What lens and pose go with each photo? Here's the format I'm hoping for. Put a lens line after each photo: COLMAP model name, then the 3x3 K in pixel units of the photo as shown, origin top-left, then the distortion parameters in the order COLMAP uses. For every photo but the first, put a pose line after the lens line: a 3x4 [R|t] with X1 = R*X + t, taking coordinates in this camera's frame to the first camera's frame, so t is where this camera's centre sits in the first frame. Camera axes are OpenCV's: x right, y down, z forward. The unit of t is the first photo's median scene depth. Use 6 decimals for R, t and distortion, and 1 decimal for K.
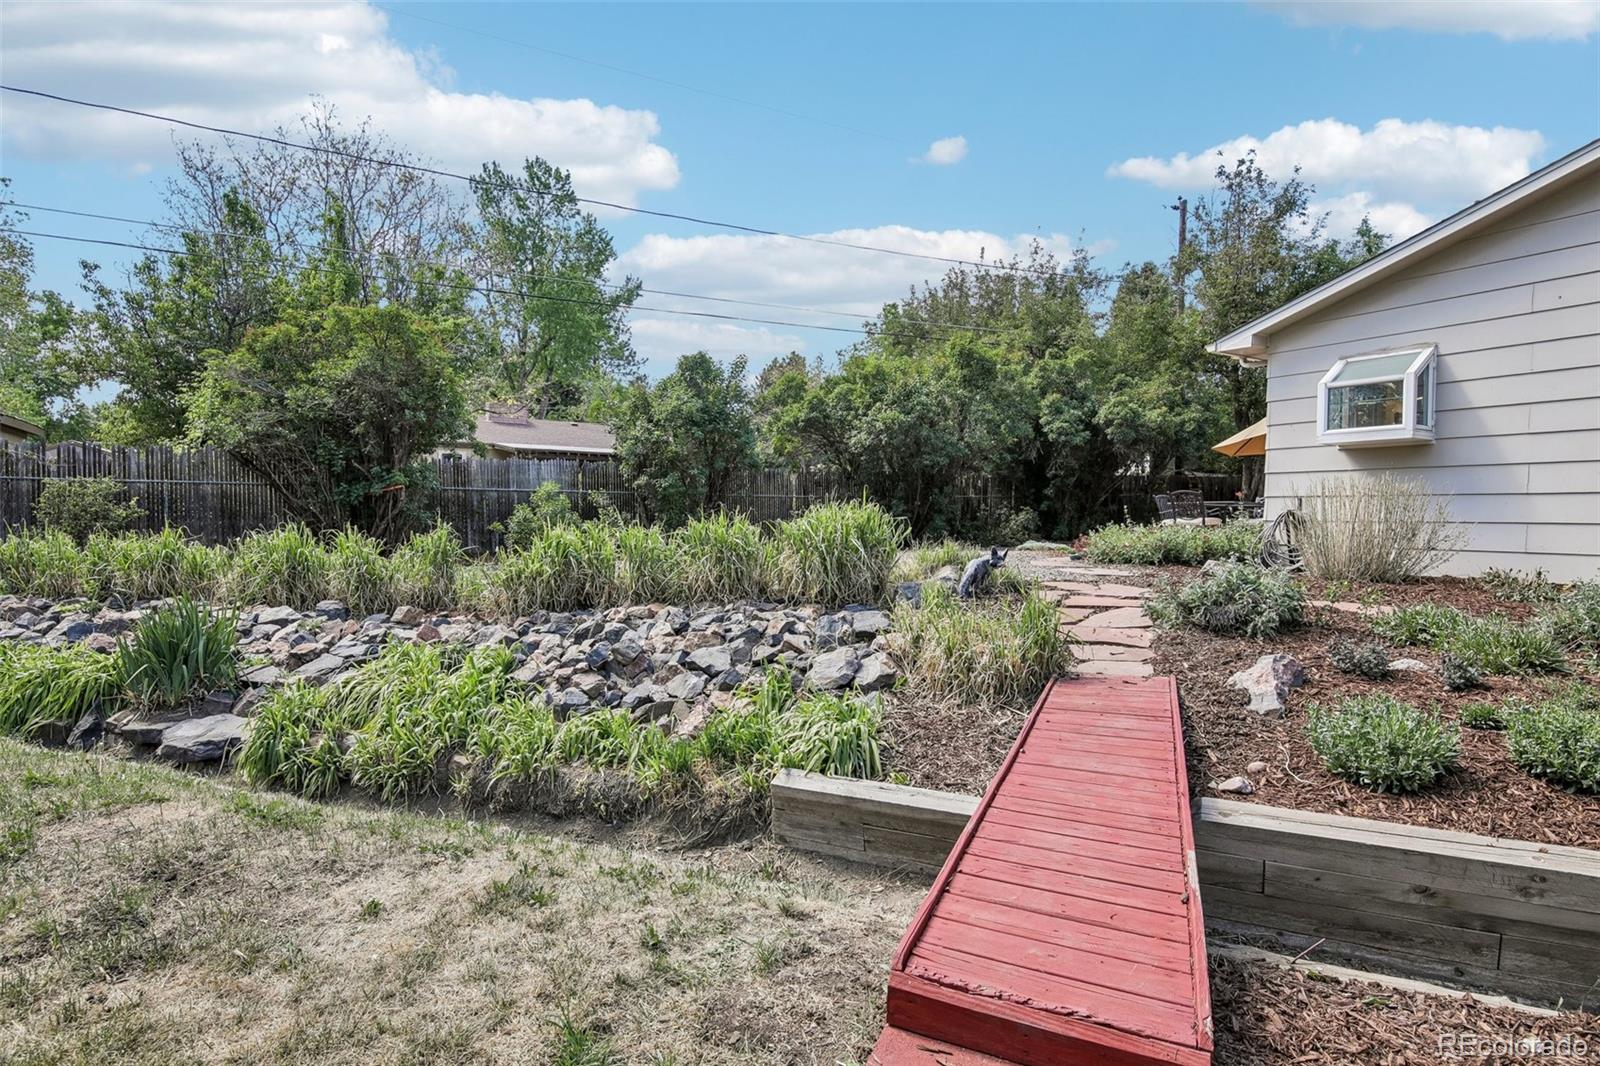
lens RADIAL K [[871.5, 0, 790.6], [0, 871.5, 527.3], [0, 0, 1]] dist [0.003604, 0.000034]
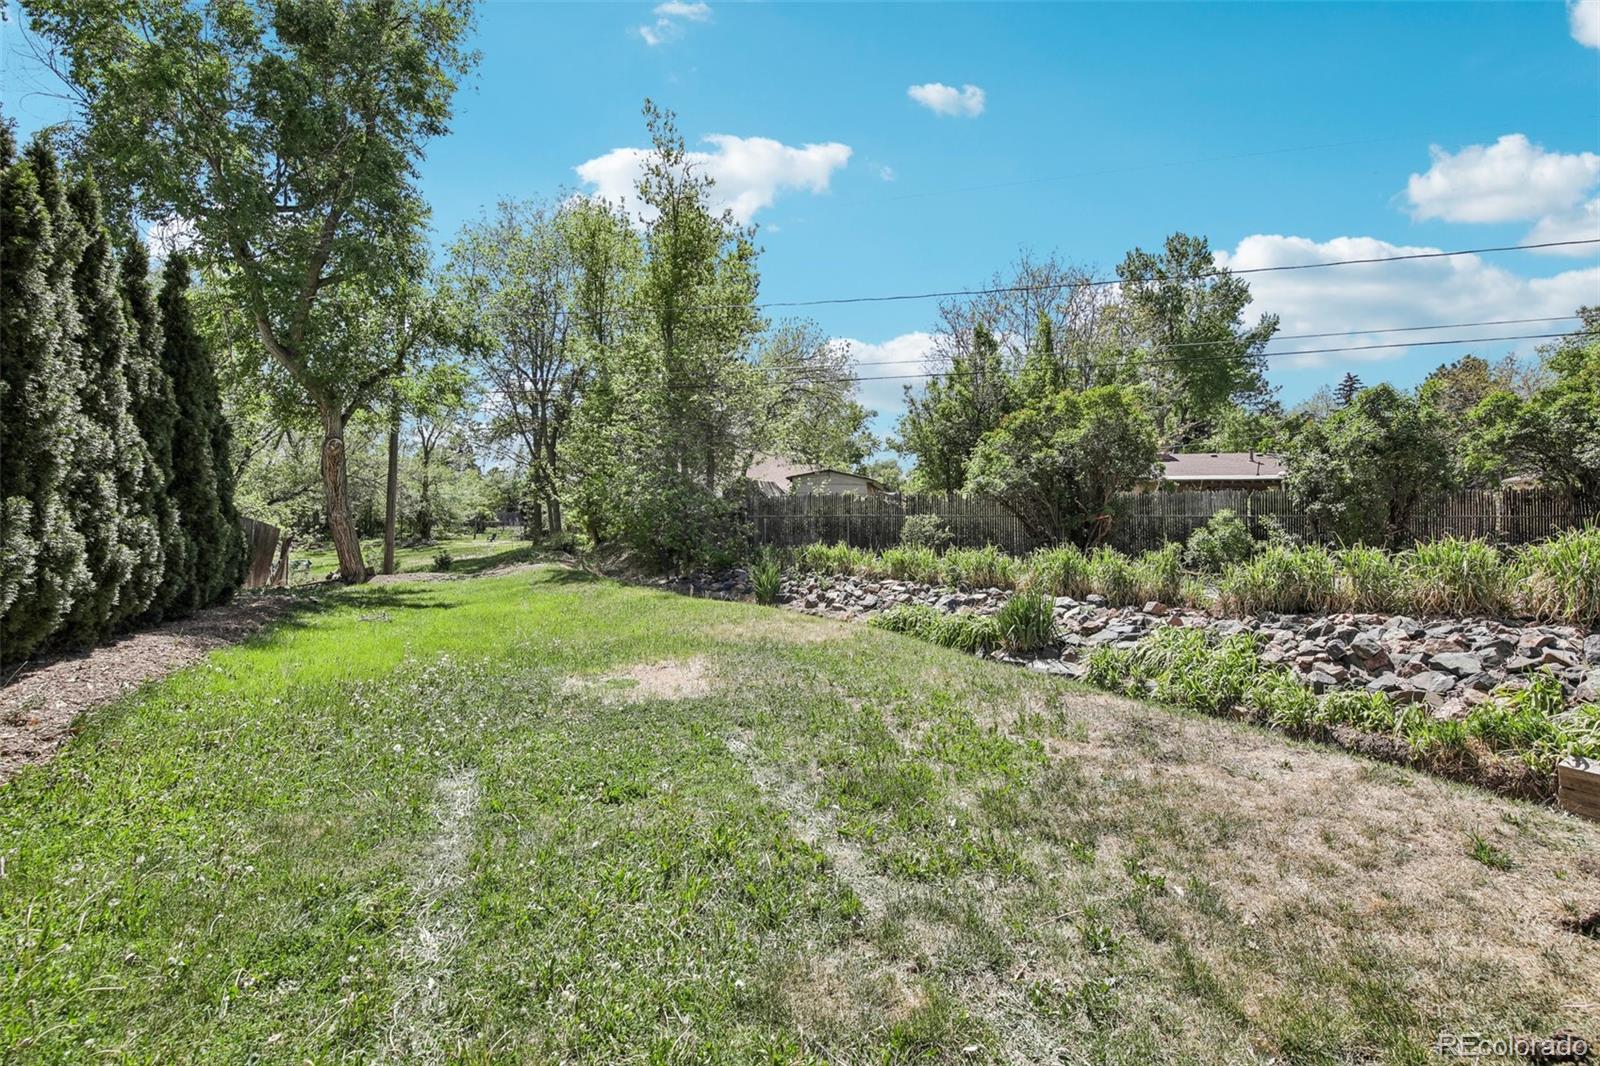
lens RADIAL K [[682.0, 0, 790.9], [0, 682.0, 532.3], [0, 0, 1]] dist [-0.029026, -0.000877]
pose [[0.696943, -0.003970, -0.717115, -0.070004], [-0.009150, 0.999854, -0.014429, -0.002609], [0.717068, 0.016618, 0.696805, -0.235014]]
